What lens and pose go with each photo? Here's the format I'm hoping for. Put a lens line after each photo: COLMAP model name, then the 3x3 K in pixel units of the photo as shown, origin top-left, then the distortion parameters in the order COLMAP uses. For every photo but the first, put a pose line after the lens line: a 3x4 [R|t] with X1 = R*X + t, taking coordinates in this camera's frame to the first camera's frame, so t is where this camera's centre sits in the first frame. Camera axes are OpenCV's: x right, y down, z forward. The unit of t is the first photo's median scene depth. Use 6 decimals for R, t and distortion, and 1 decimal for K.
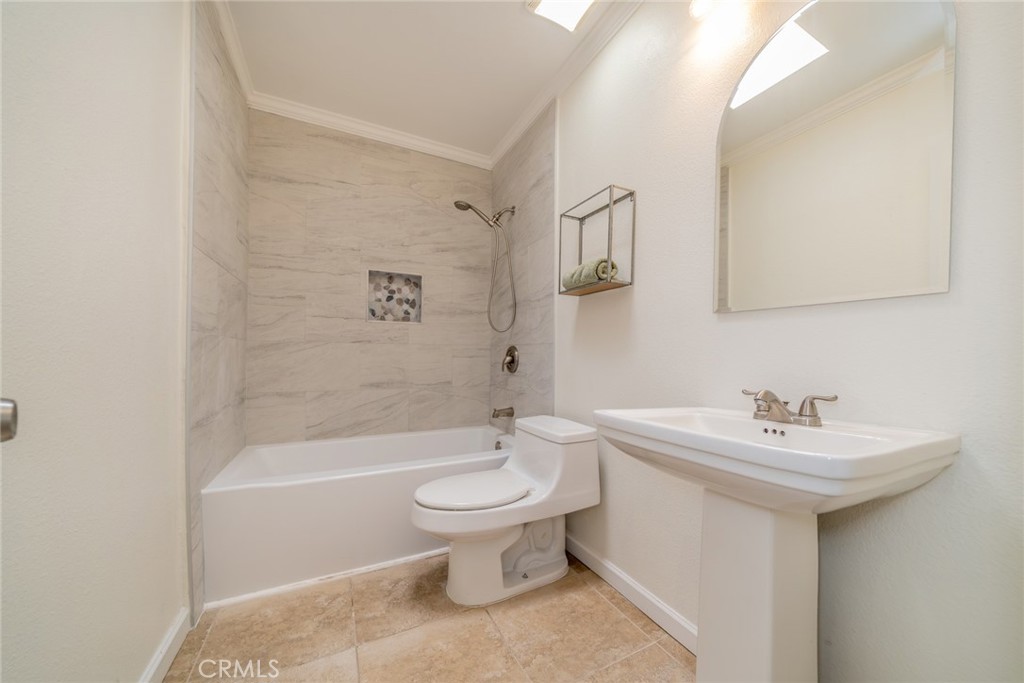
lens RADIAL K [[356.1, 0, 518.5], [0, 356.1, 342.0], [0, 0, 1]] dist [-0.006808, -0.000011]
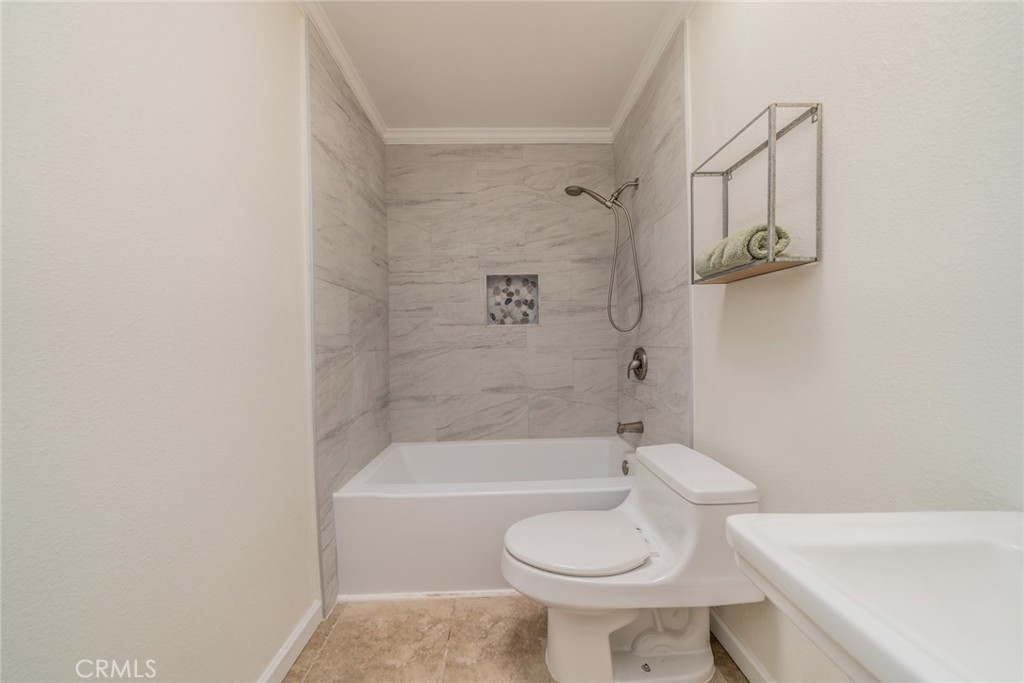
lens RADIAL K [[356.1, 0, 497.6], [0, 356.1, 345.1], [0, 0, 1]] dist [-0.006808, -0.000011]
pose [[0.903450, -0.032470, -0.427462, 0.060087], [0.045520, 0.998756, 0.020341, -0.042203], [0.426270, -0.037835, 0.903804, 0.166724]]
